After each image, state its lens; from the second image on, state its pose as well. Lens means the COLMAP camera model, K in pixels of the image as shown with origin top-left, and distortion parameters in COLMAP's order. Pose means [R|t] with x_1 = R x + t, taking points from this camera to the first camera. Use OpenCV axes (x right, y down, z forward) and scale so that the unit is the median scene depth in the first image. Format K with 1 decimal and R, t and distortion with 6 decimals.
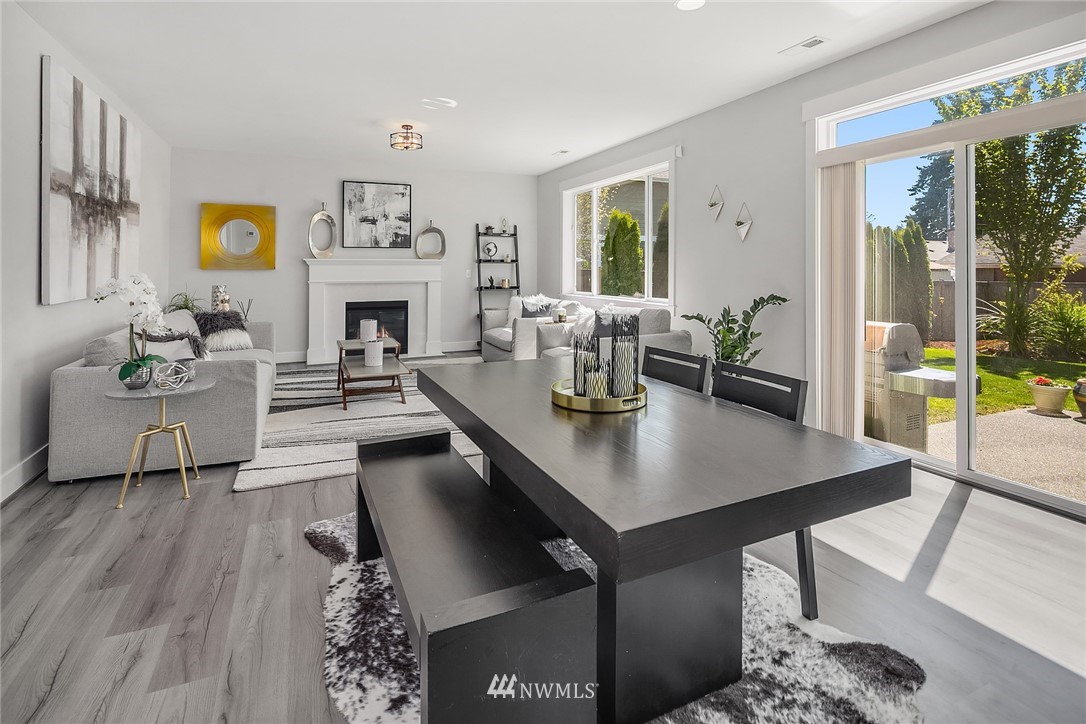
lens RADIAL K [[533.6, 0, 541.1], [0, 533.6, 281.5], [0, 0, 1]] dist [-0.001070, -0.000606]
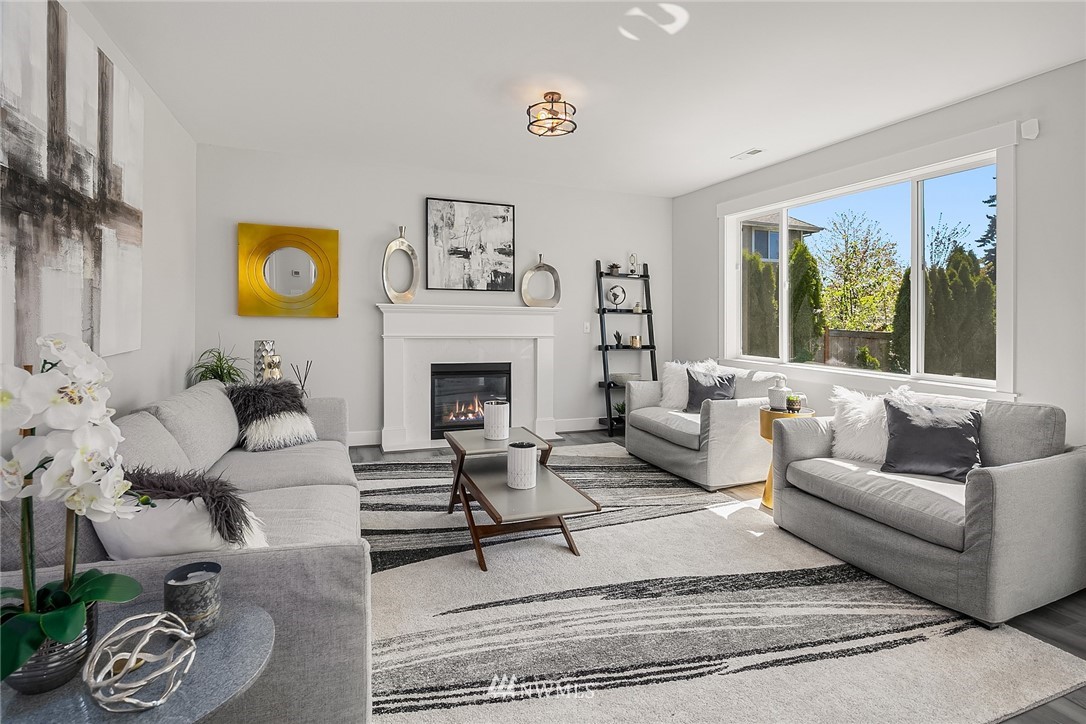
lens RADIAL K [[533.6, 0, 543.7], [0, 533.6, 358.8], [0, 0, 1]] dist [-0.001070, -0.000606]
pose [[0.998398, 0.021445, -0.052359, -0.168028], [-0.018670, 0.998424, 0.052932, -0.009816], [0.053411, -0.051870, 0.997225, 0.268387]]
